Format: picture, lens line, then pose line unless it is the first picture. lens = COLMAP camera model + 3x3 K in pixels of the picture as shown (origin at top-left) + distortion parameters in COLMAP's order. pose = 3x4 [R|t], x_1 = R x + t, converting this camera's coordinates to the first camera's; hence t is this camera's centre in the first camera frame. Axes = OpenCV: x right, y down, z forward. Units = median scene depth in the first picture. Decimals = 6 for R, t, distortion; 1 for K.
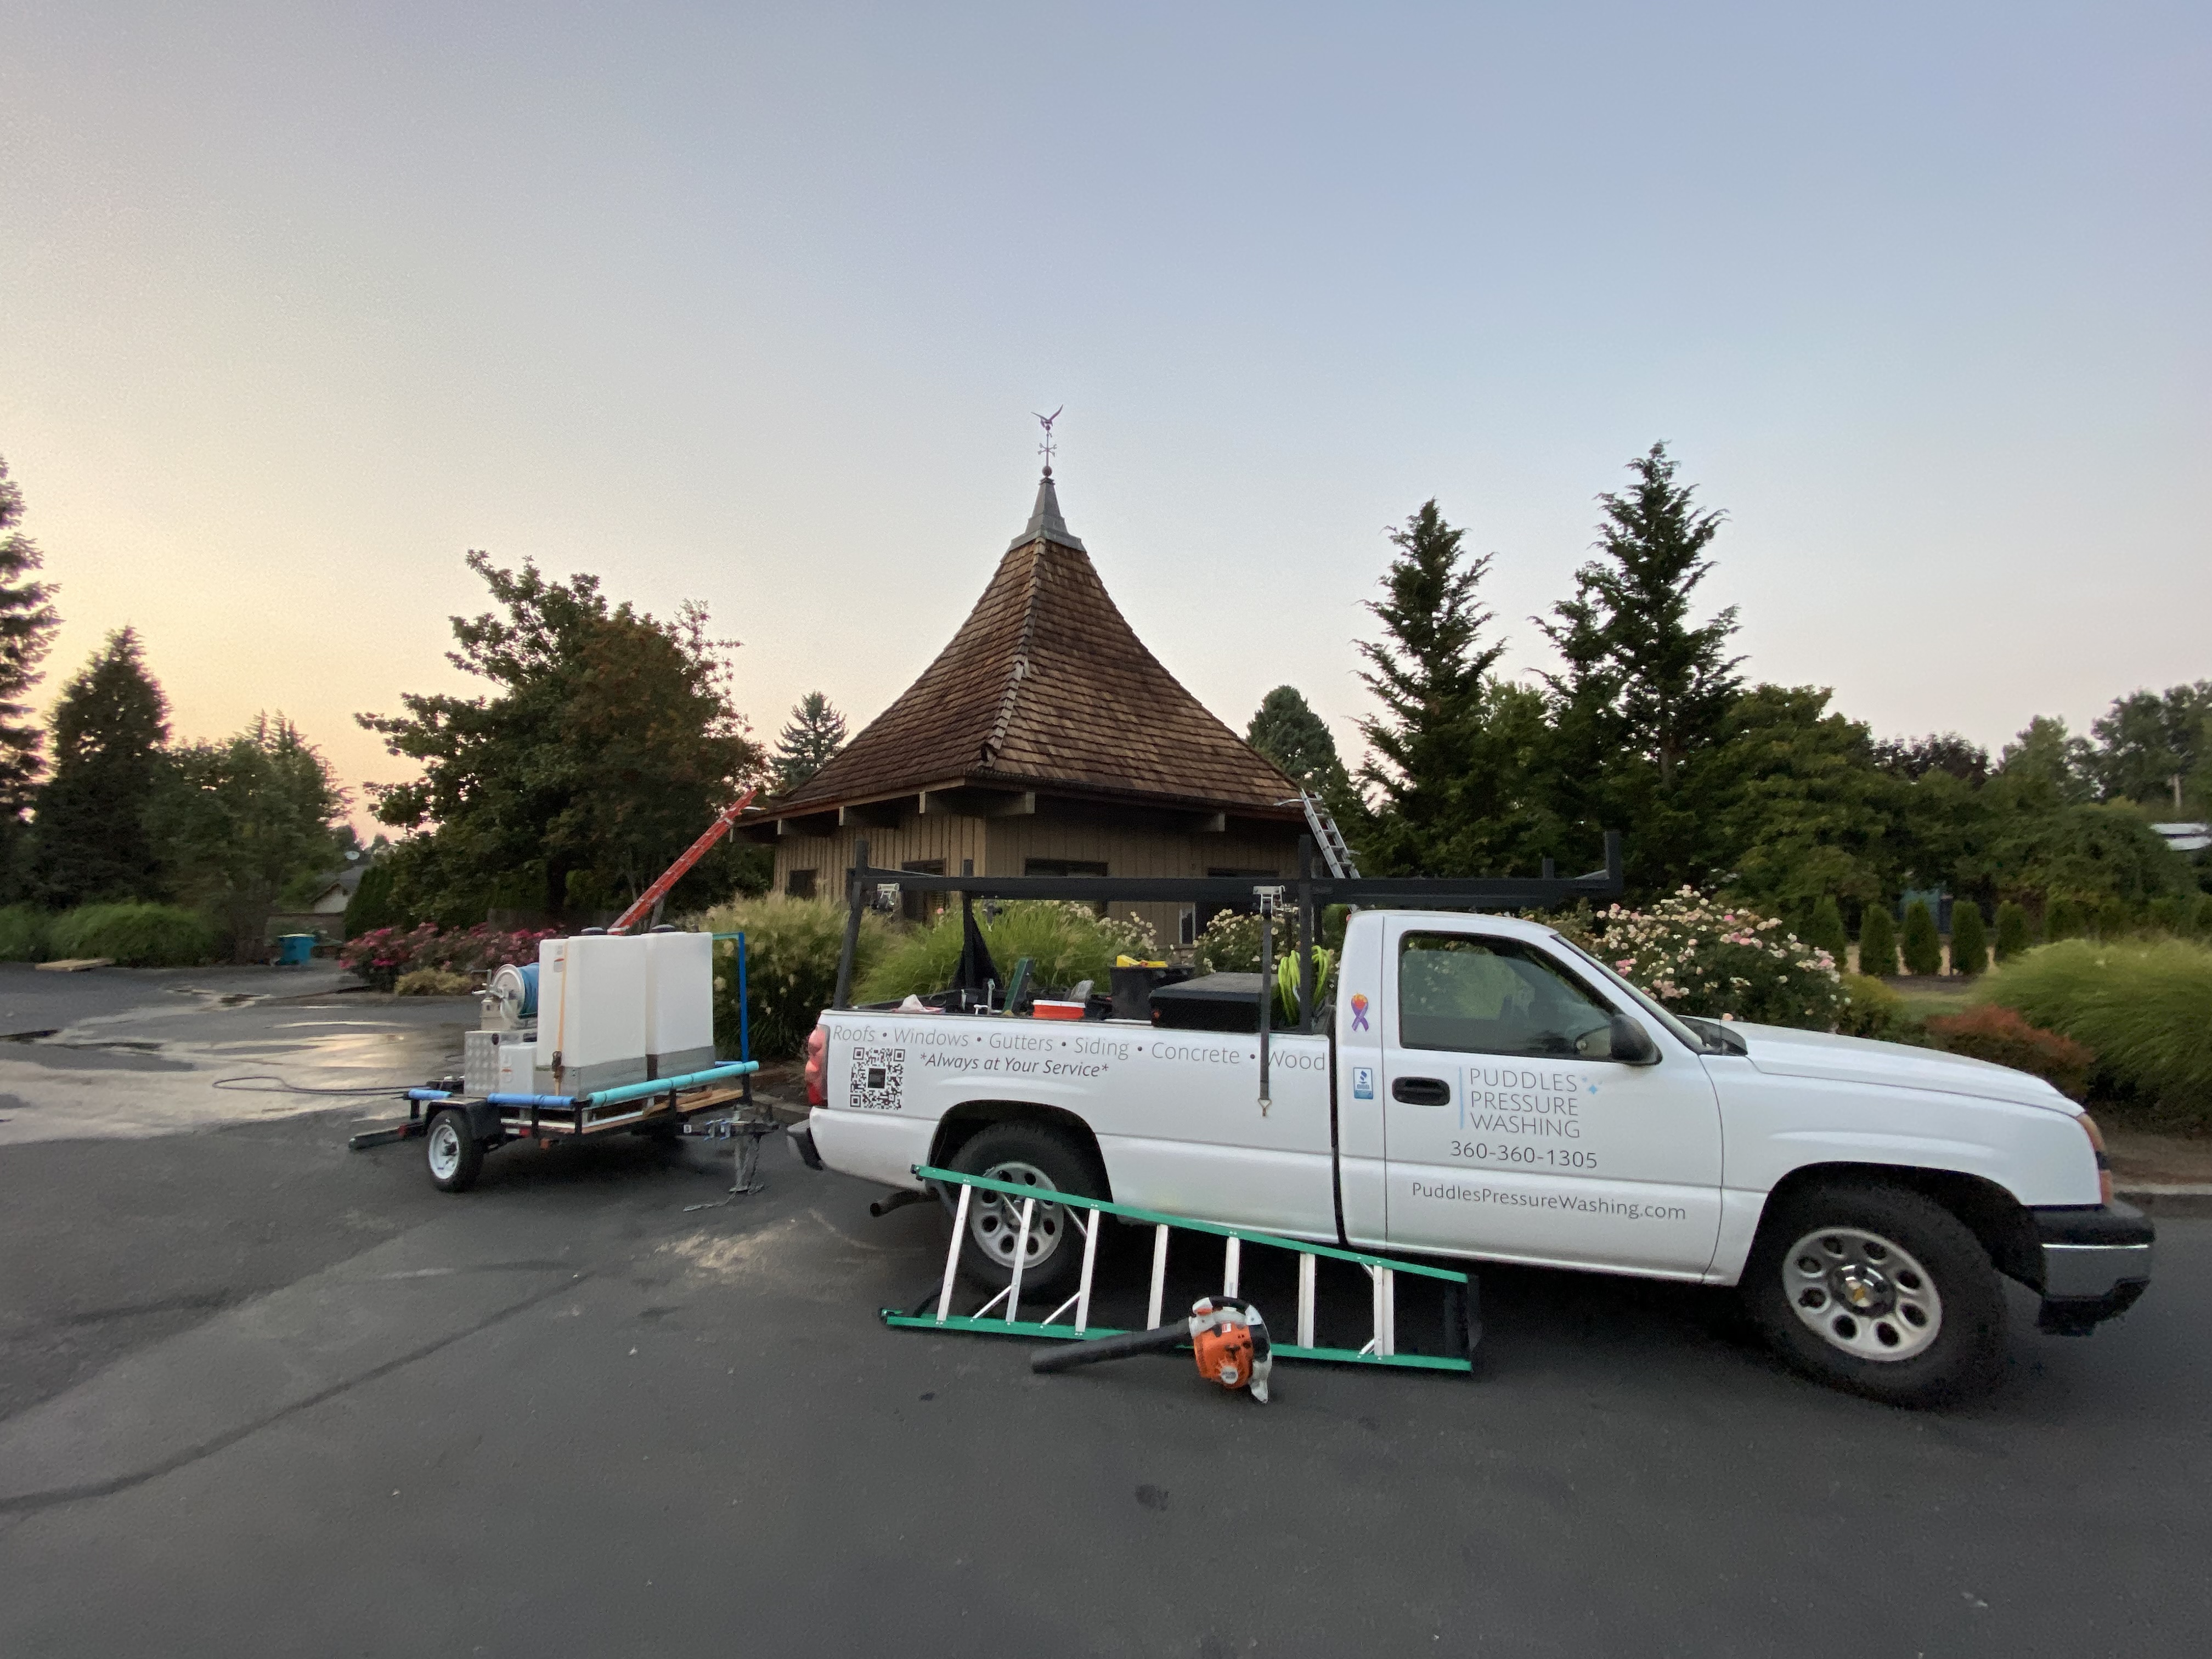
lens RADIAL K [[925.2, 0, 1106.0], [0, 925.2, 829.5], [0, 0, 1]] dist [0.066458, -0.037944]
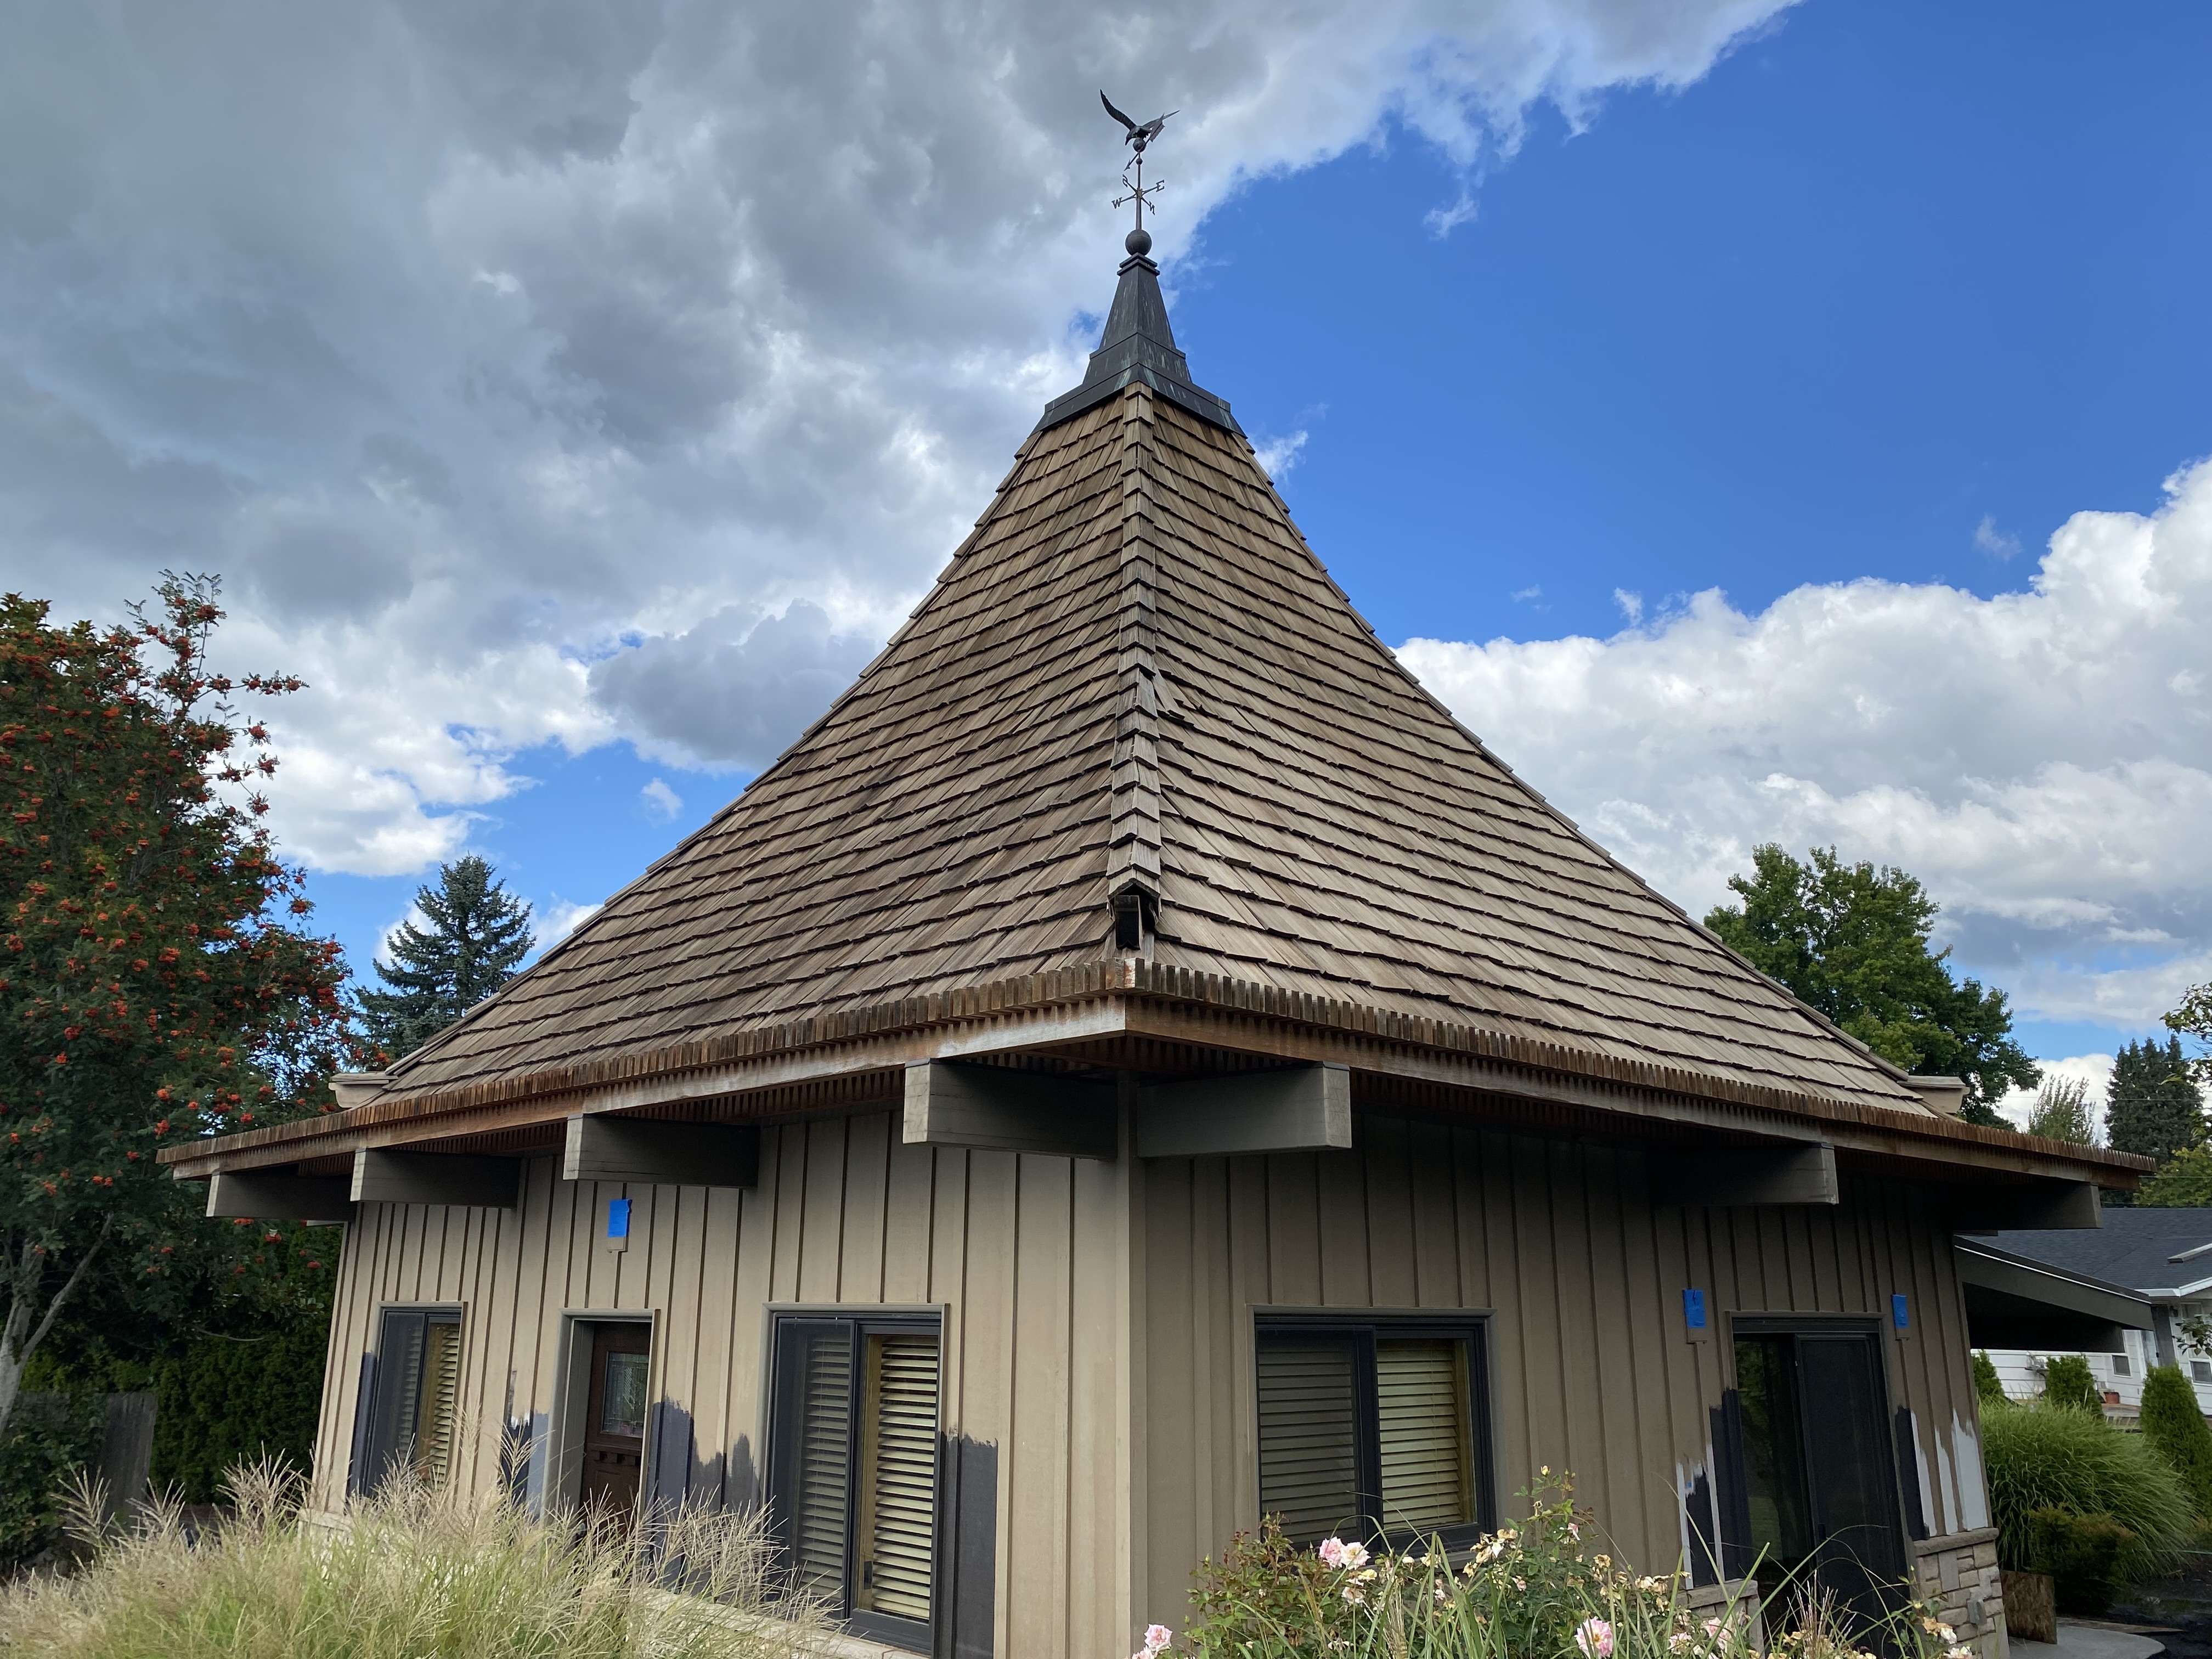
lens RADIAL K [[1687.9, 0, 1106.0], [0, 1687.9, 829.5], [0, 0, 1]] dist [0.030496, 0.001122]
pose [[0.997863, 0.016024, 0.063353, -0.104344], [-0.004110, 0.982940, -0.183882, -0.010330], [-0.065219, 0.183229, 0.980905, 0.308393]]
